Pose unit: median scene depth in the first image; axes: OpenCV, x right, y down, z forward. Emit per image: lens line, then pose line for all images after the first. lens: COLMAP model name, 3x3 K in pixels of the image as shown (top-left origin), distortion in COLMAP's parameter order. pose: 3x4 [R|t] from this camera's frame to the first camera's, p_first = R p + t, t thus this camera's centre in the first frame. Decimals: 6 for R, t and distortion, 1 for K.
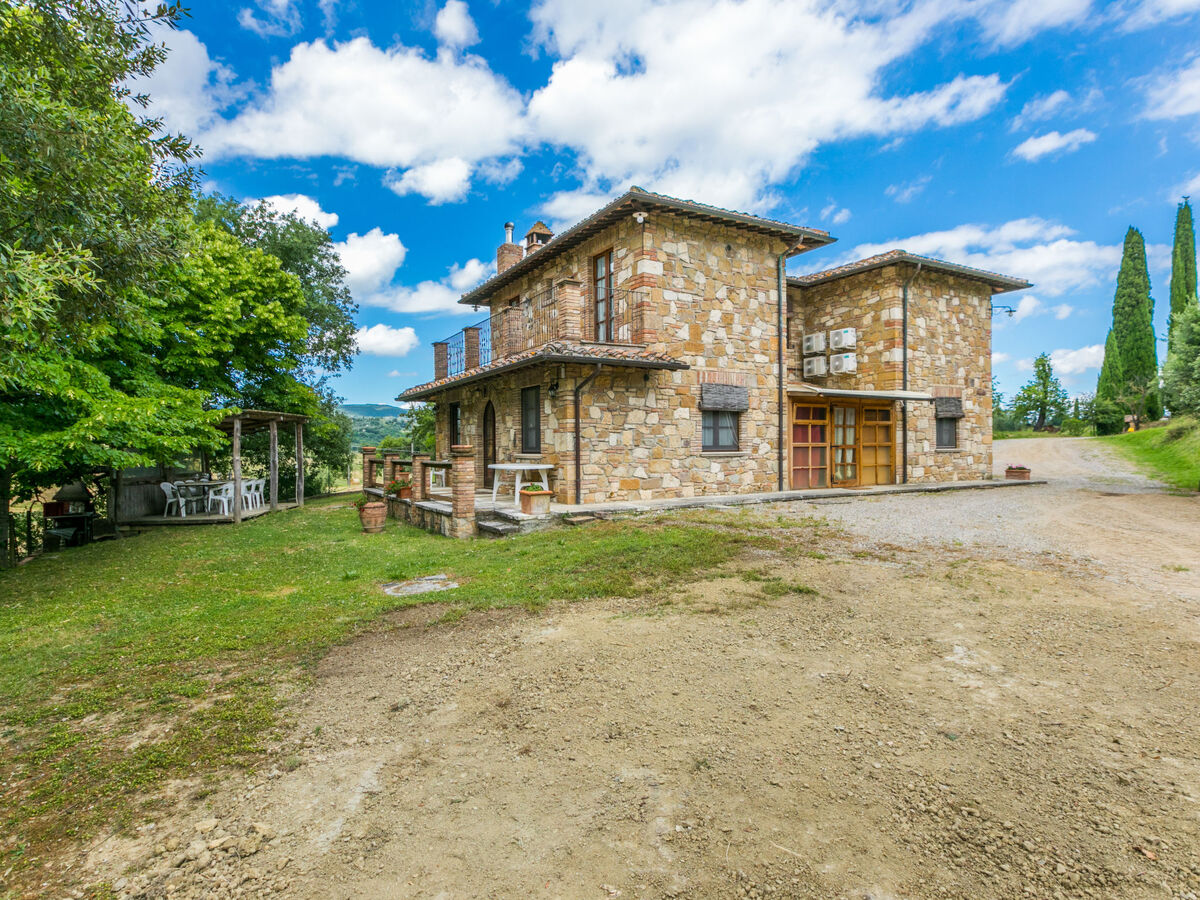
lens RADIAL K [[645.1, 0, 581.3], [0, 645.1, 465.5], [0, 0, 1]] dist [0.012182, -0.003459]
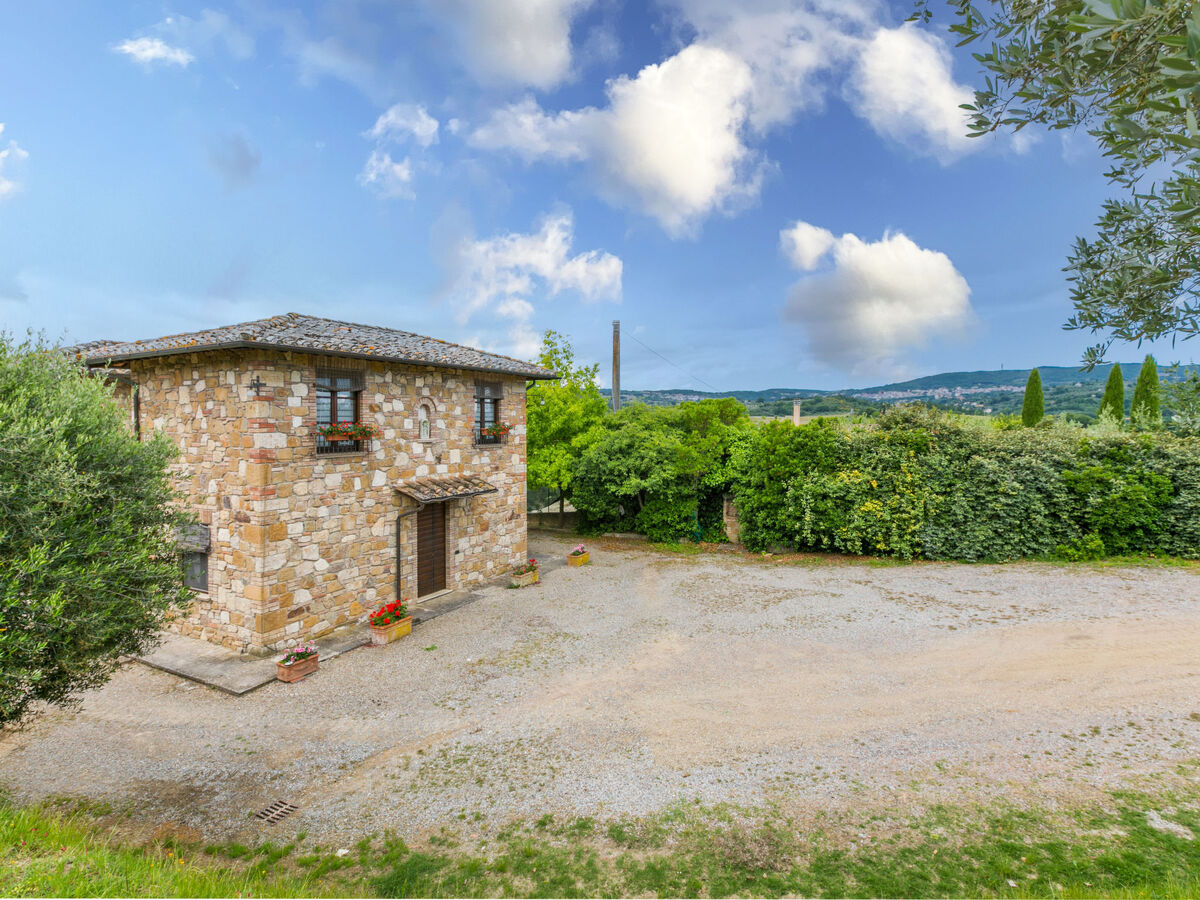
lens RADIAL K [[635.0, 0, 604.2], [0, 635.0, 439.1], [0, 0, 1]] dist [0.005925, 0.000099]
pose [[0.495002, 0.029136, -0.868403, 1.718310], [-0.014290, 0.999575, 0.025392, -0.271398], [0.868774, -0.000160, 0.495208, 1.282206]]
